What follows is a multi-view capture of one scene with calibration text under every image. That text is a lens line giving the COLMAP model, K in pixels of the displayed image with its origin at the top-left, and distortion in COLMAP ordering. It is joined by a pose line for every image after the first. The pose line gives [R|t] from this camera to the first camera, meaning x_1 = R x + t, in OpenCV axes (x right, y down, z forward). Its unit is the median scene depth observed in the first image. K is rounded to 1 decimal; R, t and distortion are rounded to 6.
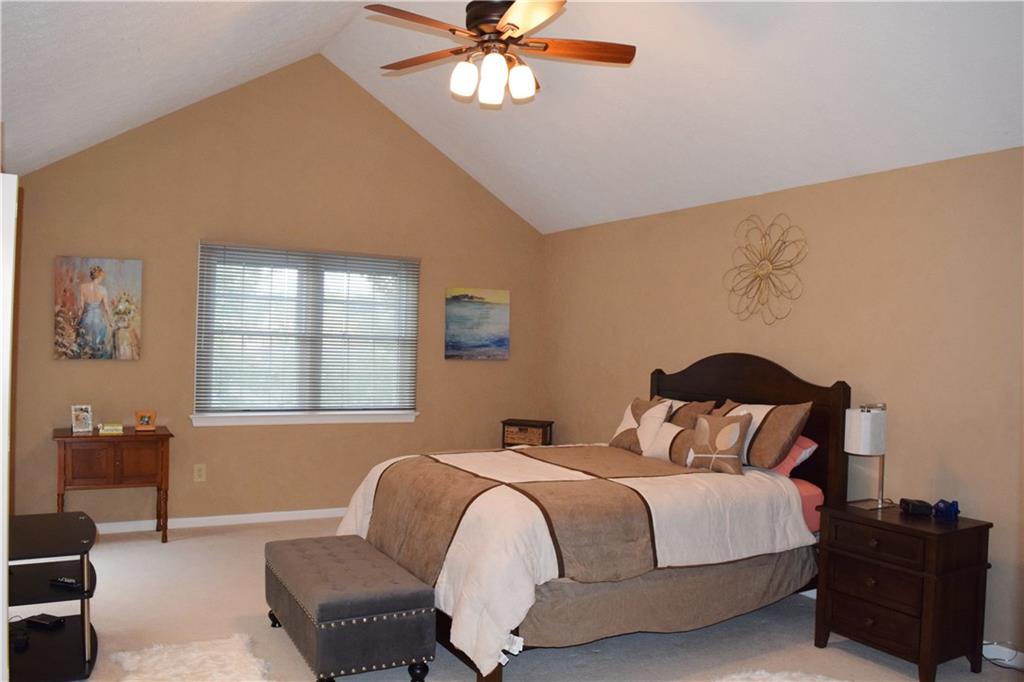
lens RADIAL K [[807.9, 0, 512.0], [0, 807.9, 341.0], [0, 0, 1]] dist [-0.101323, 0.000528]
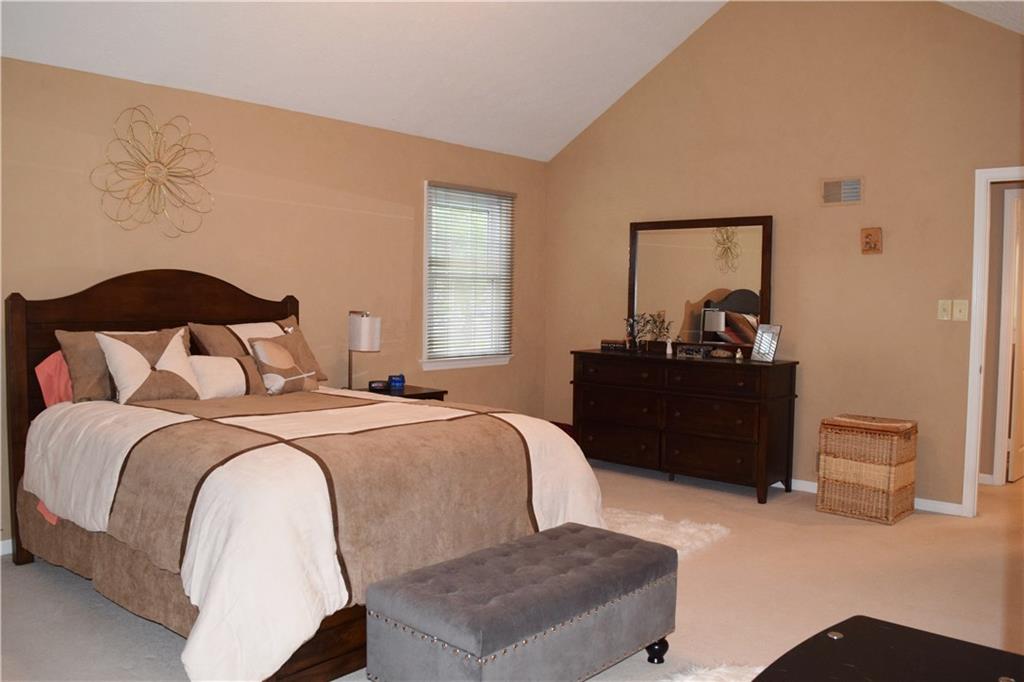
lens RADIAL K [[807.9, 0, 512.0], [0, 807.9, 341.0], [0, 0, 1]] dist [-0.101323, 0.000528]
pose [[-0.280587, -0.097617, 0.954852, -0.664968], [-0.033460, 0.995205, 0.091910, 0.000672], [-0.959245, -0.006161, -0.282508, 0.907566]]
